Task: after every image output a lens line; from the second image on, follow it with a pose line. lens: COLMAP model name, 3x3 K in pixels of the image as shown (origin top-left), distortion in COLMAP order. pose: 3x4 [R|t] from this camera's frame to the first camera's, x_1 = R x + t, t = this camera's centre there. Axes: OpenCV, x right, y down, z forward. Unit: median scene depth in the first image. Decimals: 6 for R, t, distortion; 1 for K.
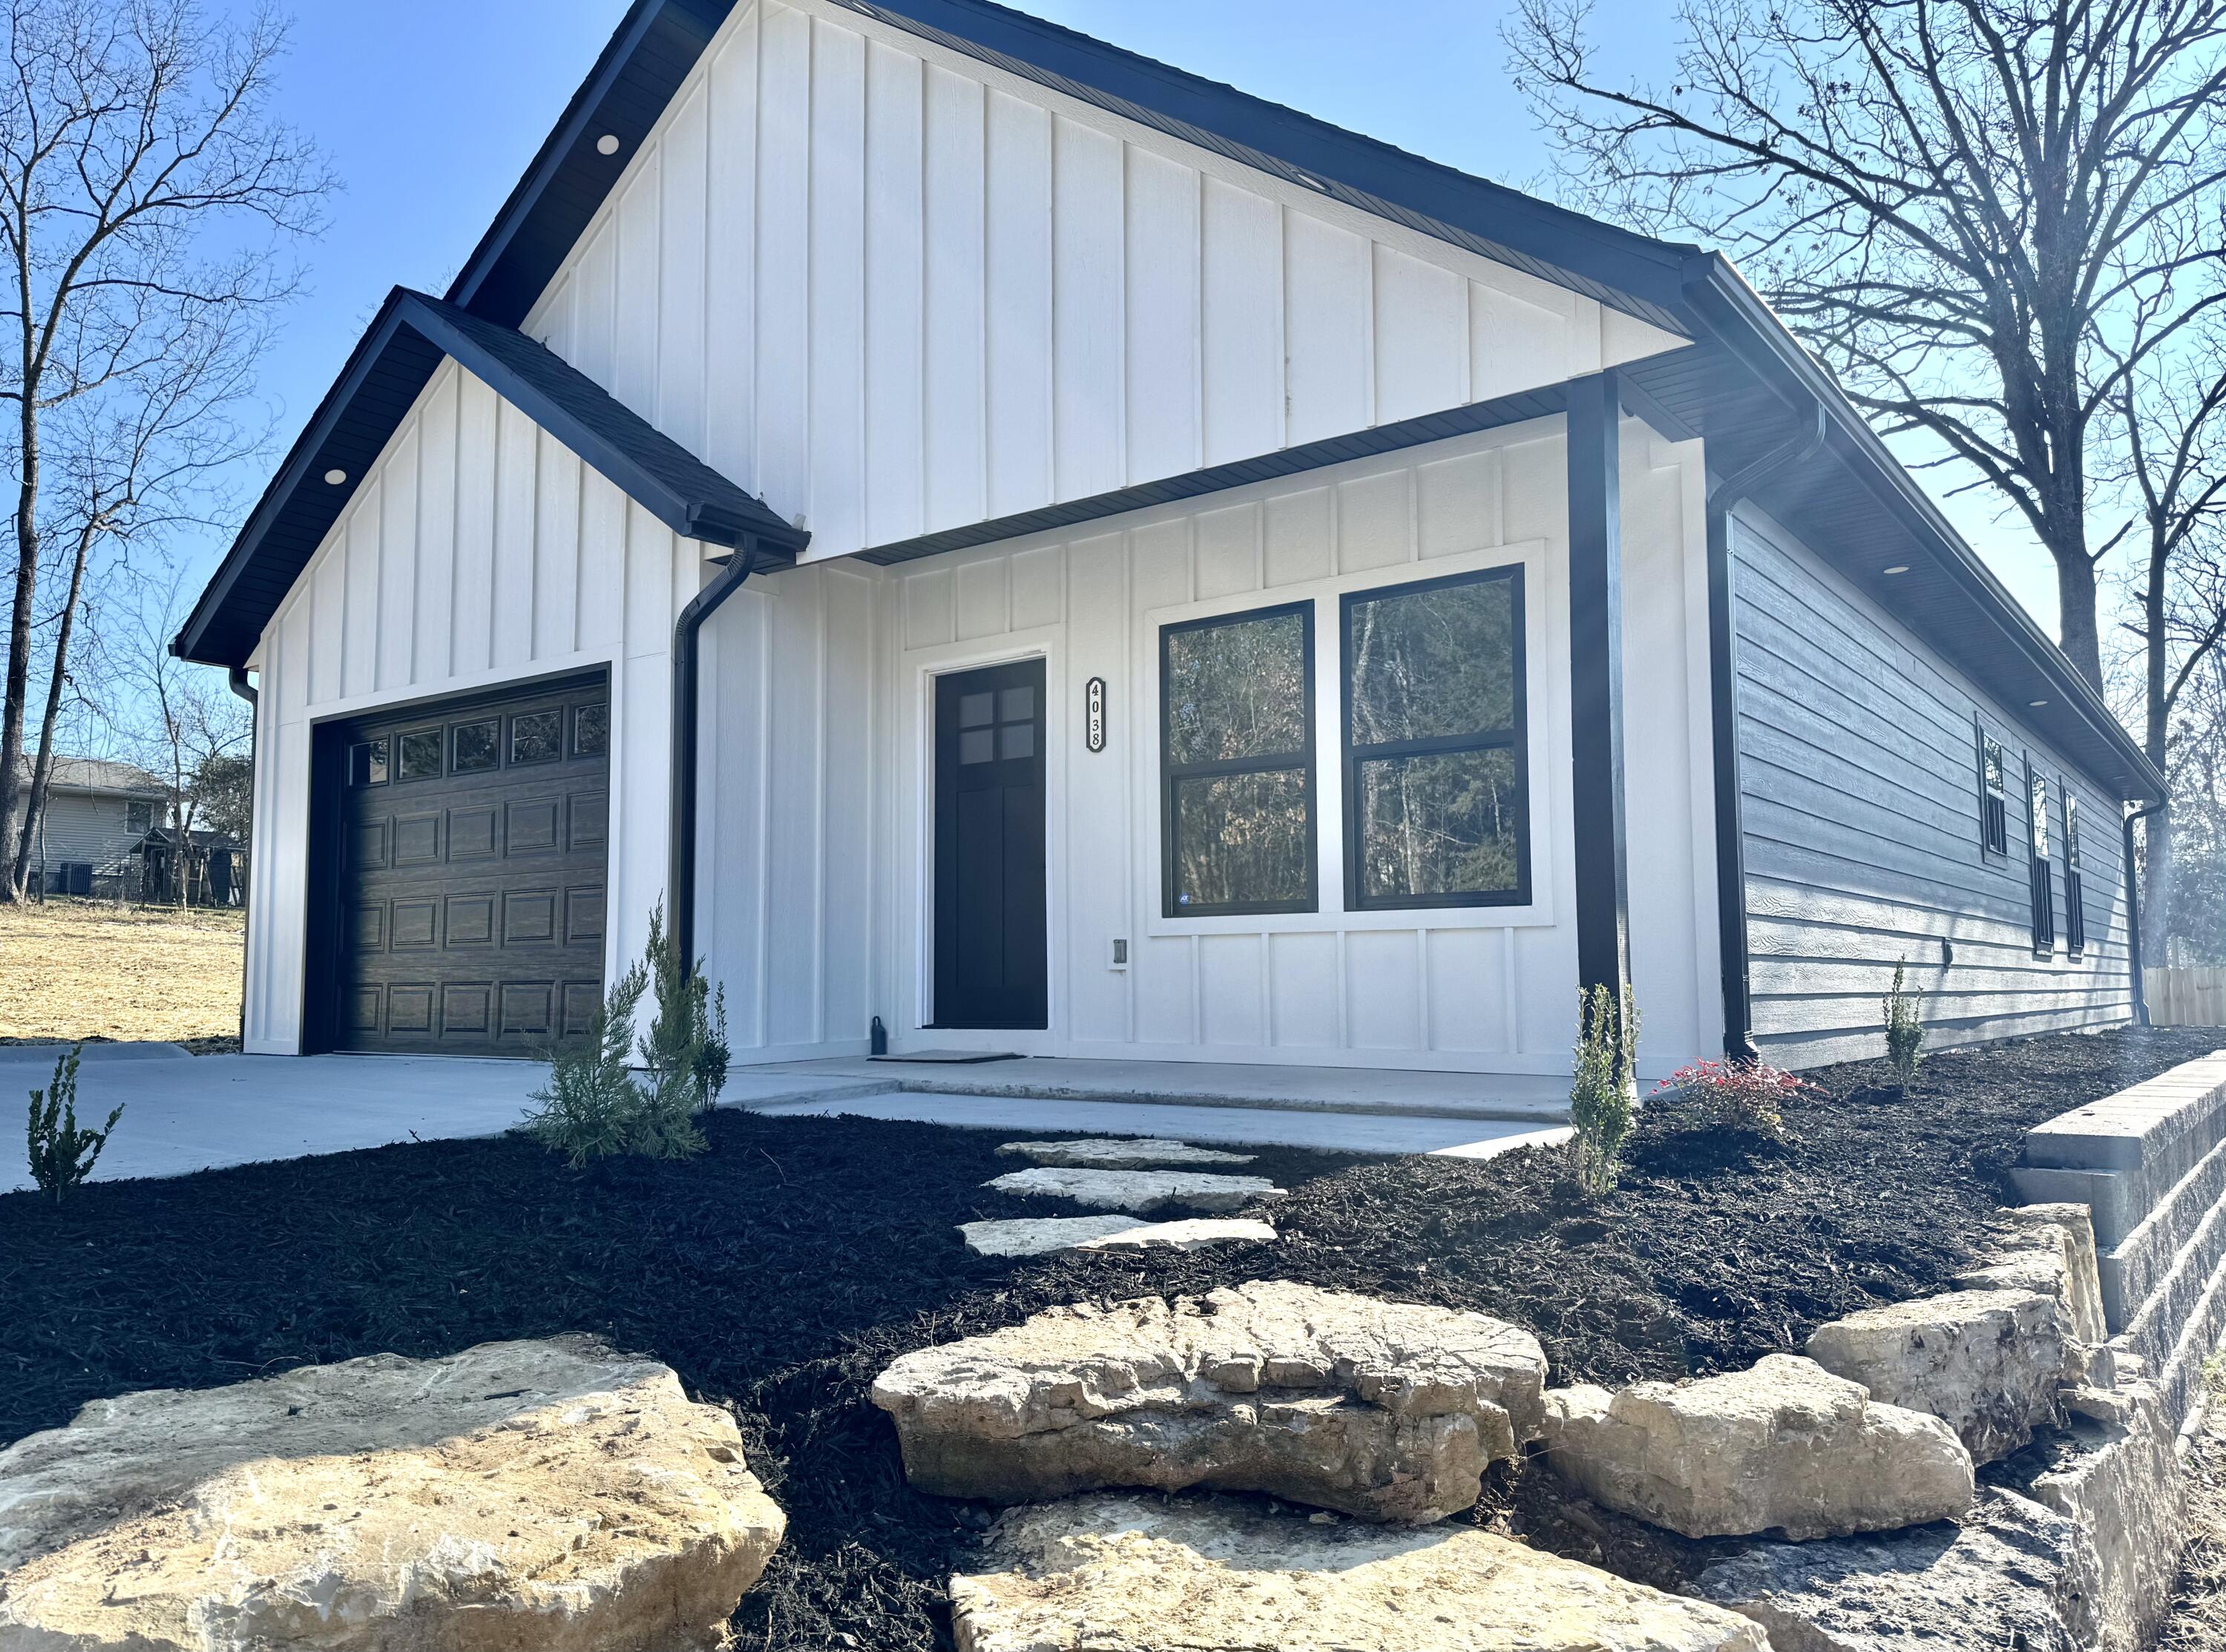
lens RADIAL K [[1632.5, 0, 1113.0], [0, 1632.5, 826.0], [0, 0, 1]] dist [0.004058, 0.002048]
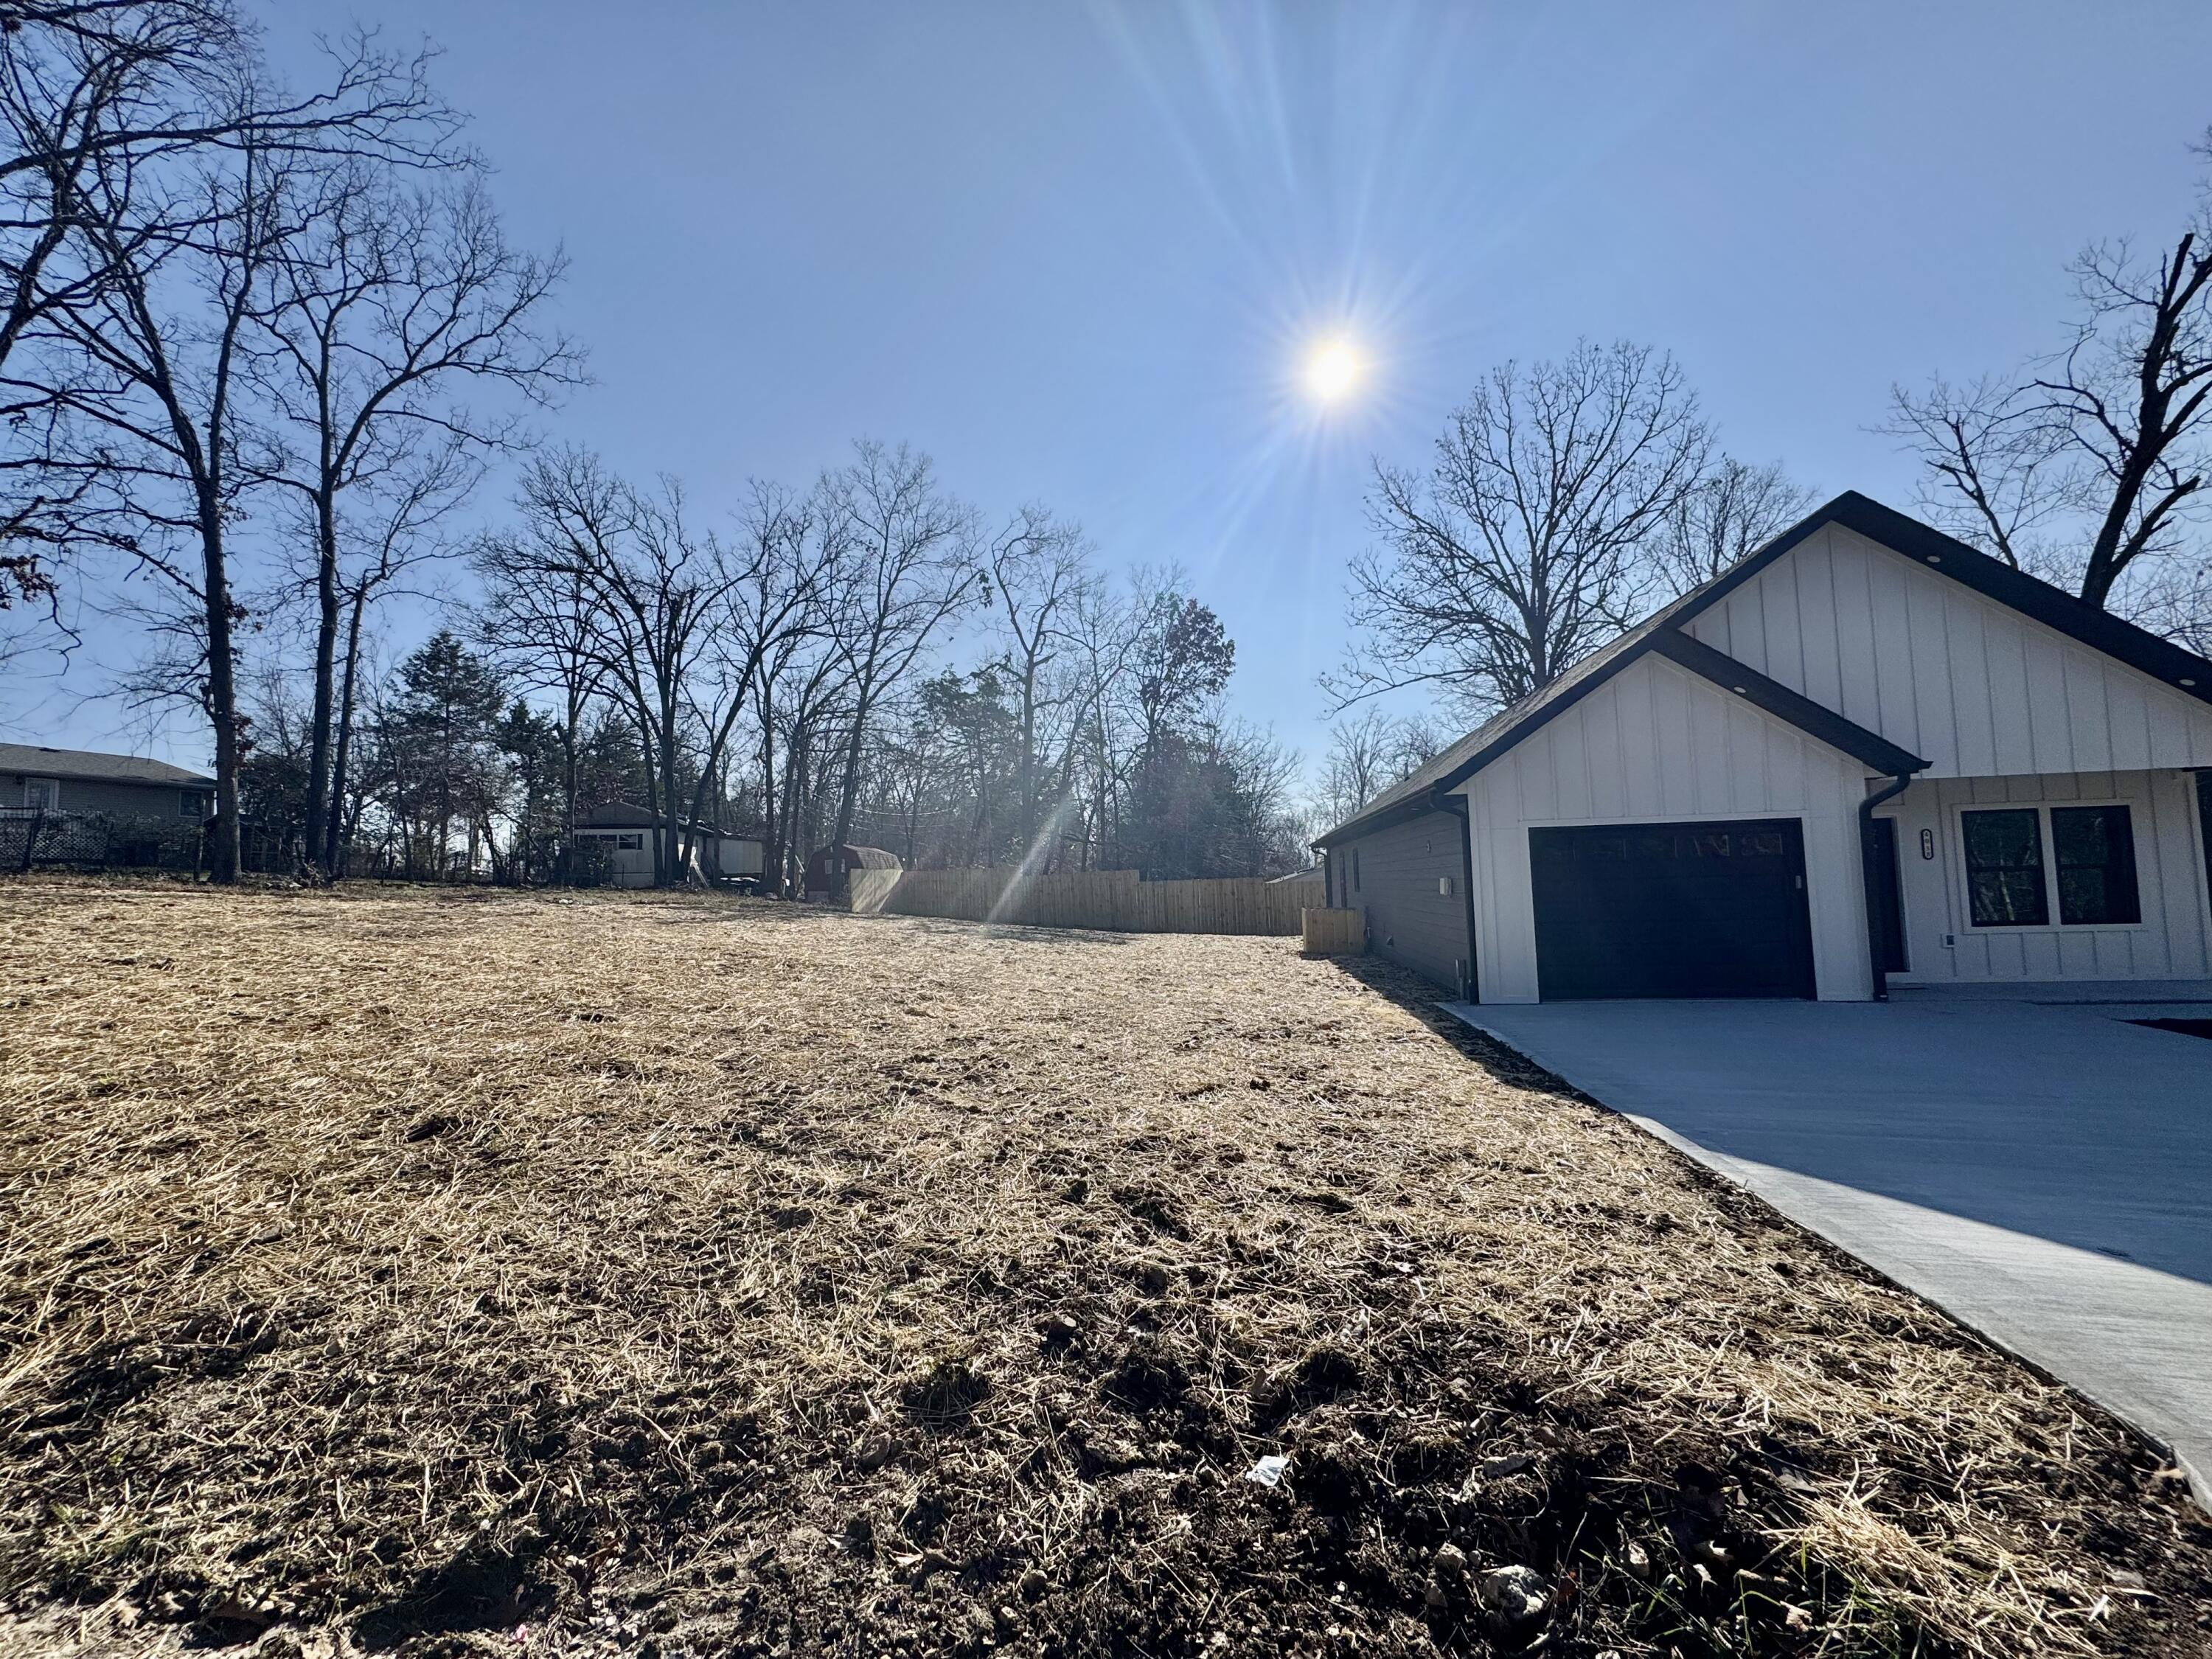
lens RADIAL K [[882.7, 0, 1108.6], [0, 882.7, 826.3], [0, 0, 1]] dist [-0.000207, -0.000229]
pose [[0.880515, 0.010845, 0.473894, -1.706944], [-0.020214, 0.999688, 0.014680, -0.088719], [-0.473587, -0.022506, 0.880460, 0.392465]]
